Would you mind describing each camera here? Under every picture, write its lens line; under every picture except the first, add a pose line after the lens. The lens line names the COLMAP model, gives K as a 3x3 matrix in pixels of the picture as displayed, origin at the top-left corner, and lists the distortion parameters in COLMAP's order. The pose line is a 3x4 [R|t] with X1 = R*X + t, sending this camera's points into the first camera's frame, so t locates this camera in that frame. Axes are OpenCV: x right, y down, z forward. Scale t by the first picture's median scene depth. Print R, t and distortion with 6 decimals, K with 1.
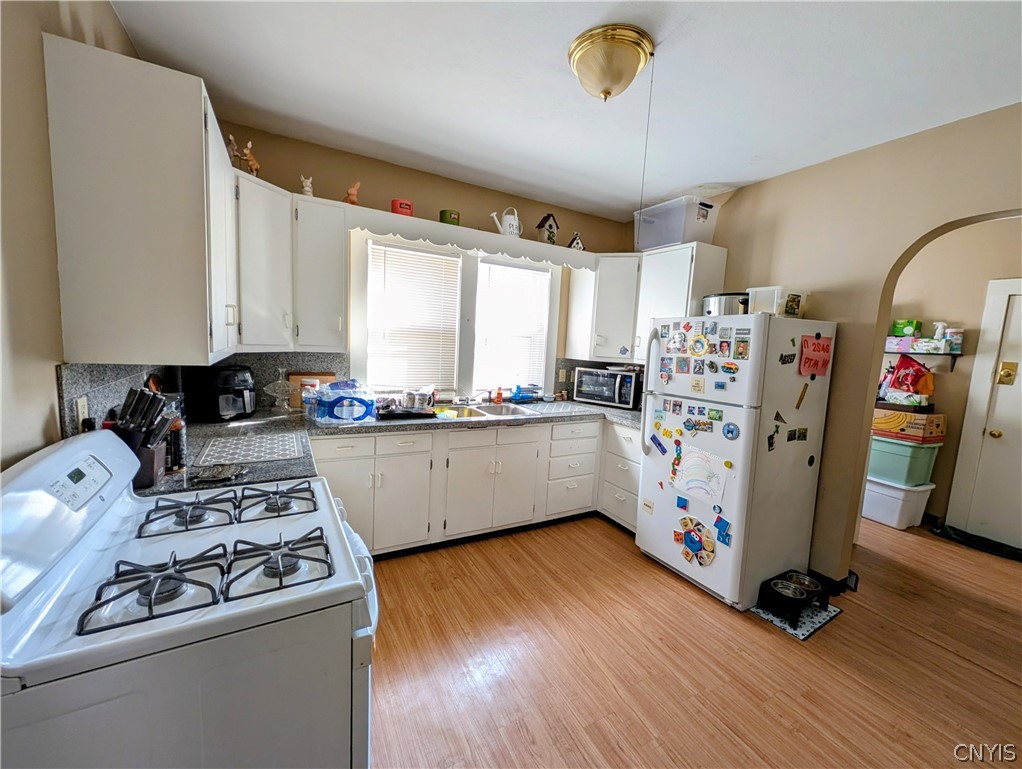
lens RADIAL K [[392.6, 0, 508.1], [0, 392.6, 391.3], [0, 0, 1]] dist [0.000207, 0.000561]
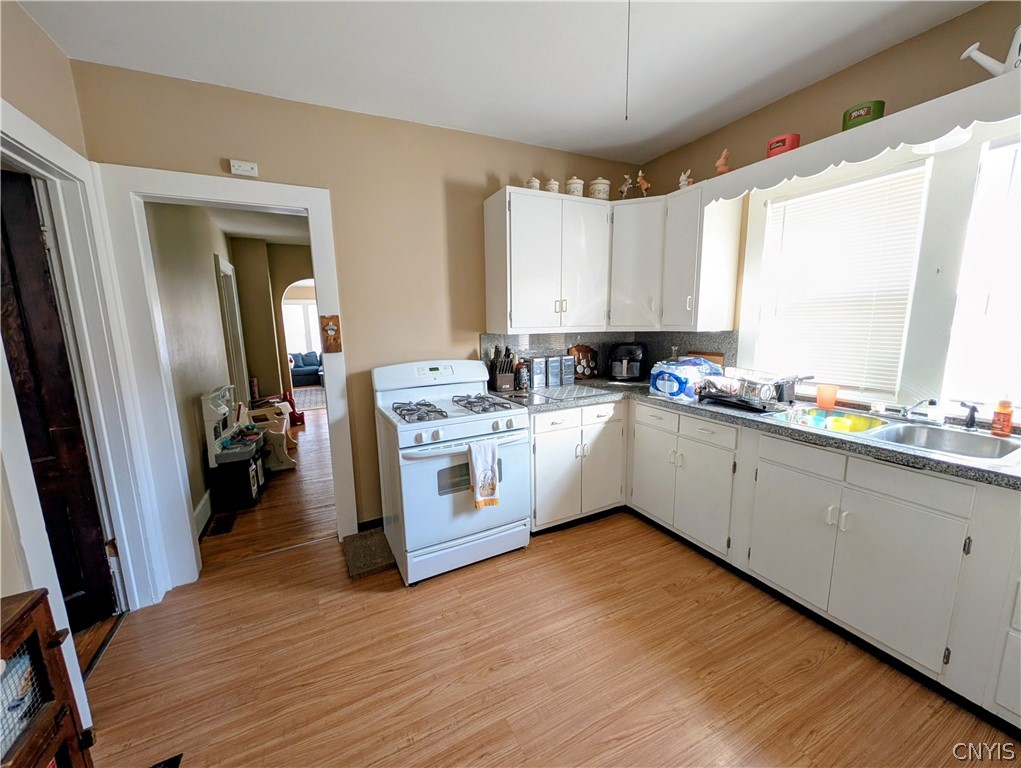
lens RADIAL K [[392.2, 0, 526.8], [0, 392.2, 393.2], [0, 0, 1]] dist [0.000207, 0.000561]
pose [[0.013730, 0.122655, -0.992354, 0.636955], [-0.119138, 0.985579, 0.120169, -0.011241], [0.992783, 0.116577, 0.028145, 0.583353]]
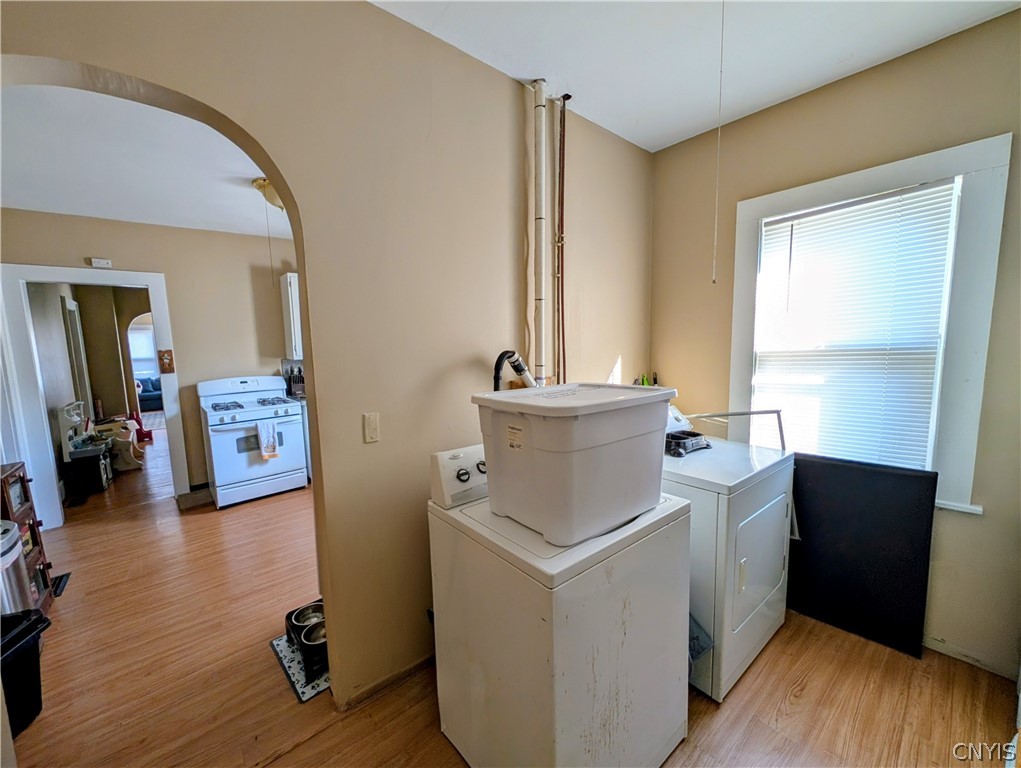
lens RADIAL K [[392.2, 0, 517.3], [0, 392.2, 392.8], [0, 0, 1]] dist [0.000207, 0.000561]
pose [[0.239284, 0.069935, -0.968428, 1.495678], [-0.096690, 0.994161, 0.047902, -0.067875], [0.966123, 0.082175, 0.244649, 1.086774]]
